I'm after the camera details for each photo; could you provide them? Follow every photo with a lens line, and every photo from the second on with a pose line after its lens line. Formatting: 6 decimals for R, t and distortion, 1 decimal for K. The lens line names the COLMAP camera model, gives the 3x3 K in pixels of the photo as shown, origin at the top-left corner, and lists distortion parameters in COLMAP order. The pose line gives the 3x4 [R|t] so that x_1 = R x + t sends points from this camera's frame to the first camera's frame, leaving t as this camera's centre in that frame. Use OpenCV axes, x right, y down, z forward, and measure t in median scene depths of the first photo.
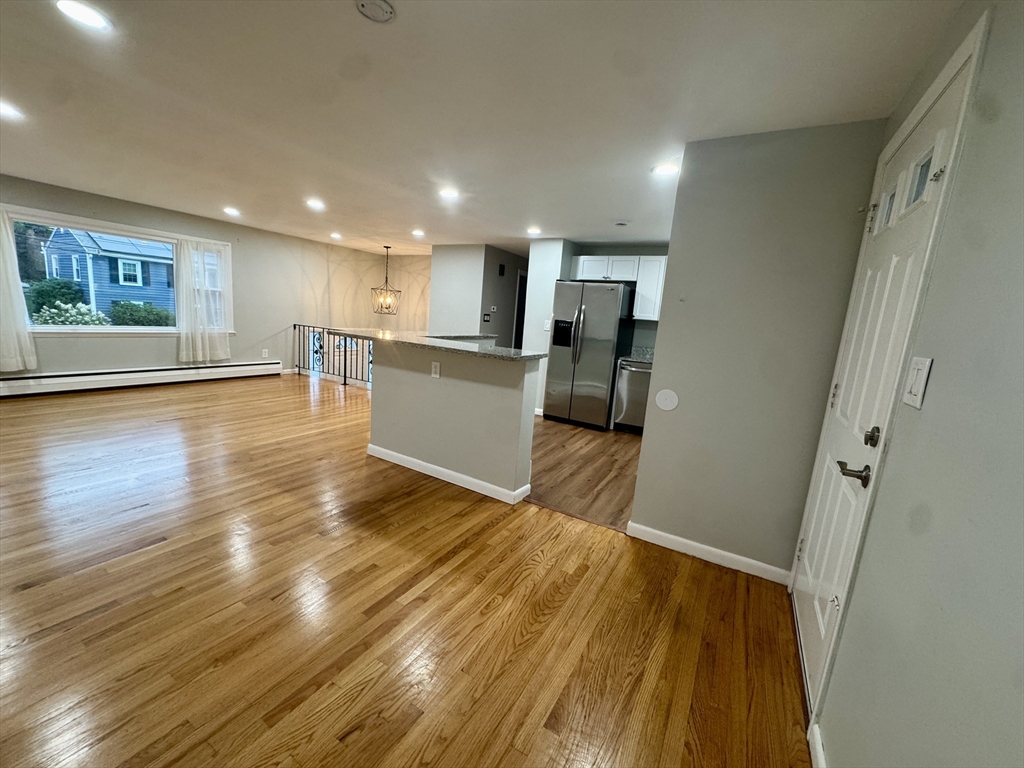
lens RADIAL K [[409.0, 0, 512.0], [0, 409.0, 384.0], [0, 0, 1]] dist [-0.003144, -0.000406]
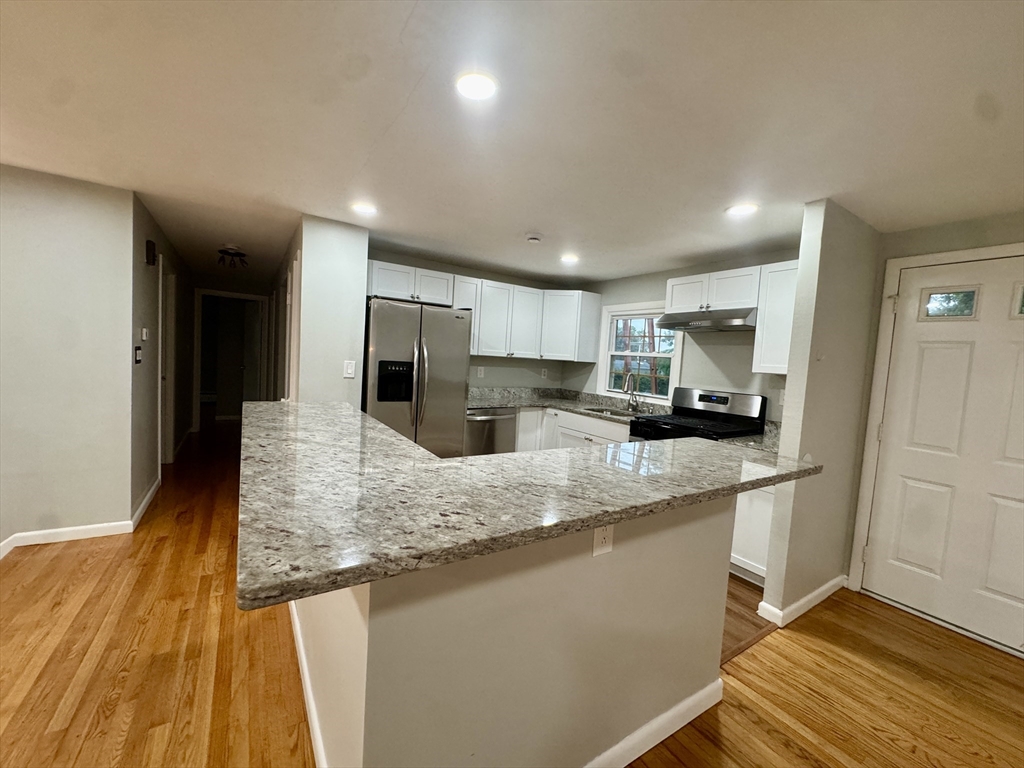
lens RADIAL K [[409.0, 0, 512.0], [0, 409.0, 384.0], [0, 0, 1]] dist [-0.003144, -0.000406]
pose [[0.454202, -0.109137, 0.884189, -0.352349], [0.122096, 0.990729, 0.059568, -0.135173], [-0.882493, 0.080900, 0.463316, 0.546310]]
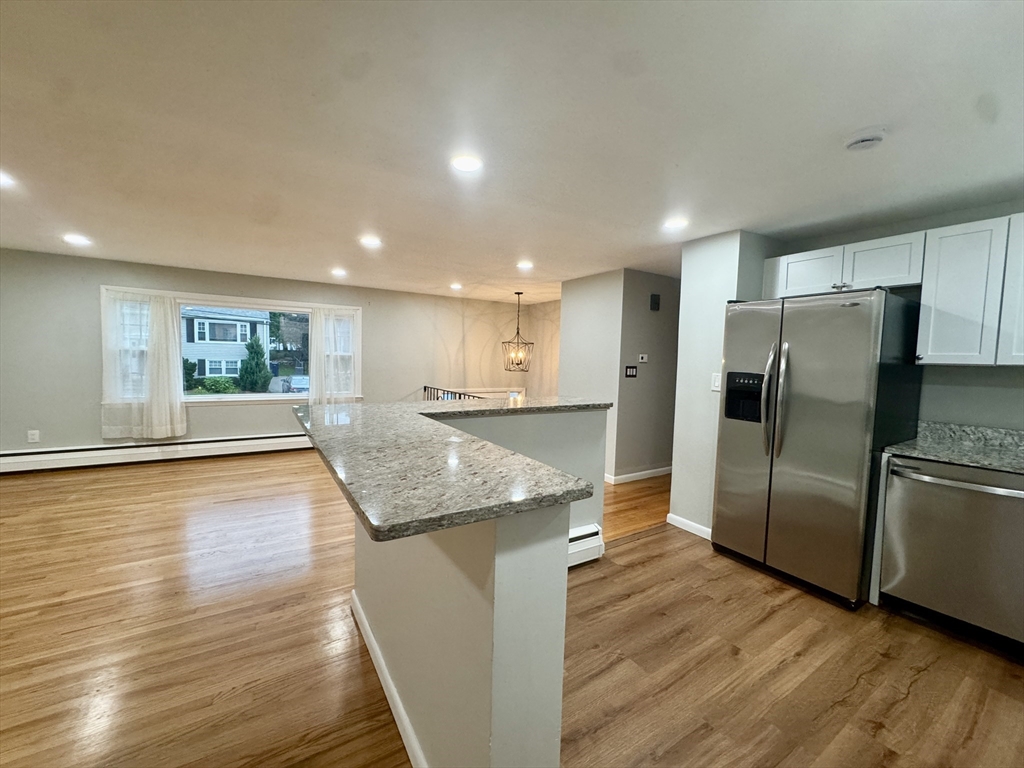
lens RADIAL K [[409.0, 0, 512.0], [0, 409.0, 384.0], [0, 0, 1]] dist [-0.003144, -0.000406]
pose [[0.883179, -0.025216, -0.468358, 0.107044], [-0.034758, 0.992290, -0.118966, -0.065820], [0.467746, 0.121348, 0.875493, 0.387011]]
